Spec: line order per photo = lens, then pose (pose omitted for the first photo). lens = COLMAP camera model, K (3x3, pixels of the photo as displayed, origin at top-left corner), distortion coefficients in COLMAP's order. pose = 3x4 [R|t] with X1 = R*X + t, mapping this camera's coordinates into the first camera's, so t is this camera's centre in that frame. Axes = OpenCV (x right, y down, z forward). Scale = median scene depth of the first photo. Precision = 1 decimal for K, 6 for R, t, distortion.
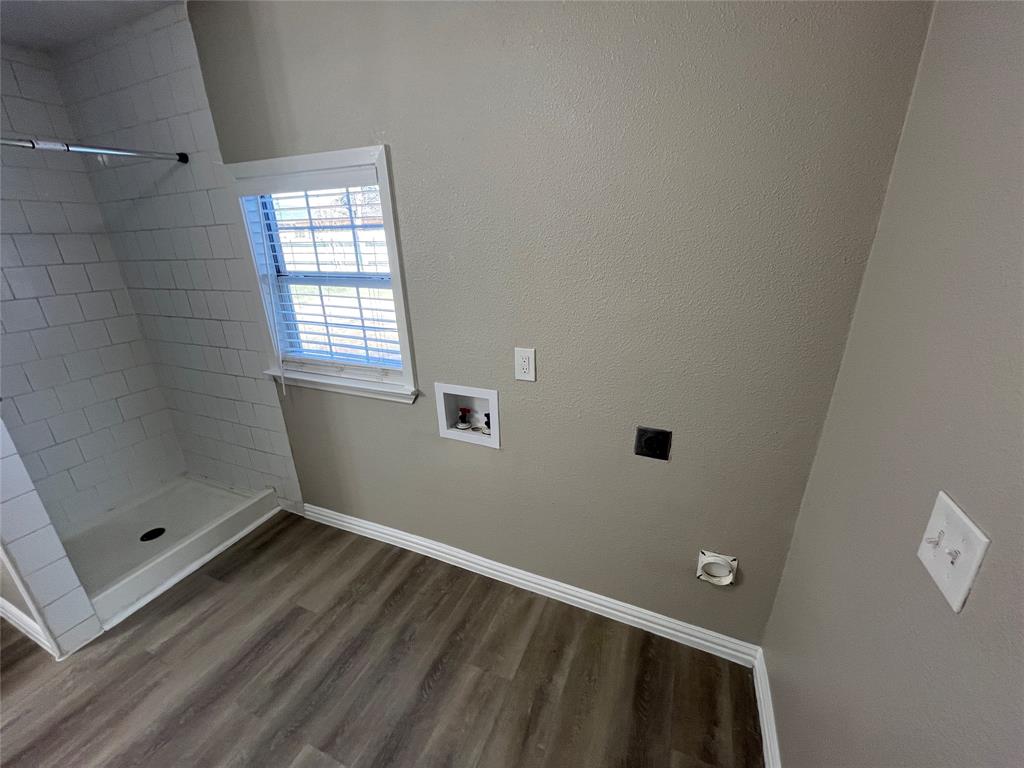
lens RADIAL K [[414.4, 0, 513.9], [0, 414.4, 381.5], [0, 0, 1]] dist [-0.003658, -0.000048]
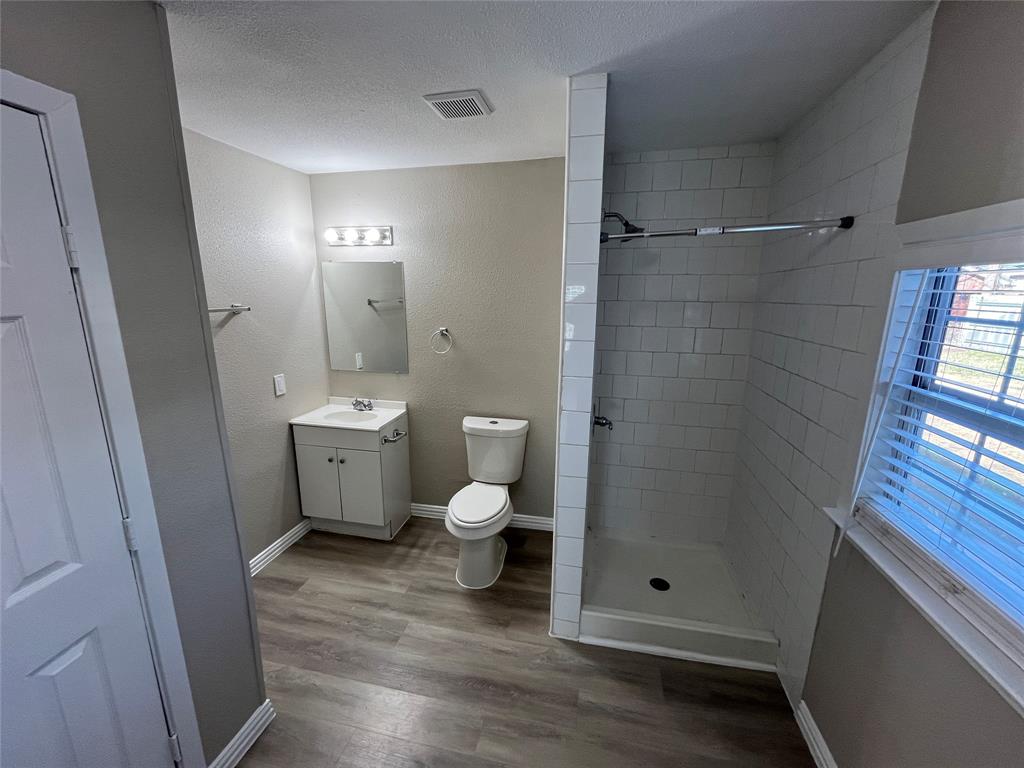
lens RADIAL K [[414.4, 0, 510.9], [0, 414.4, 385.3], [0, 0, 1]] dist [-0.003658, -0.000048]
pose [[0.191700, 0.243976, -0.950645, -0.104650], [-0.345107, 0.923510, 0.167420, -0.169629], [0.918778, 0.295980, 0.261235, 0.303684]]
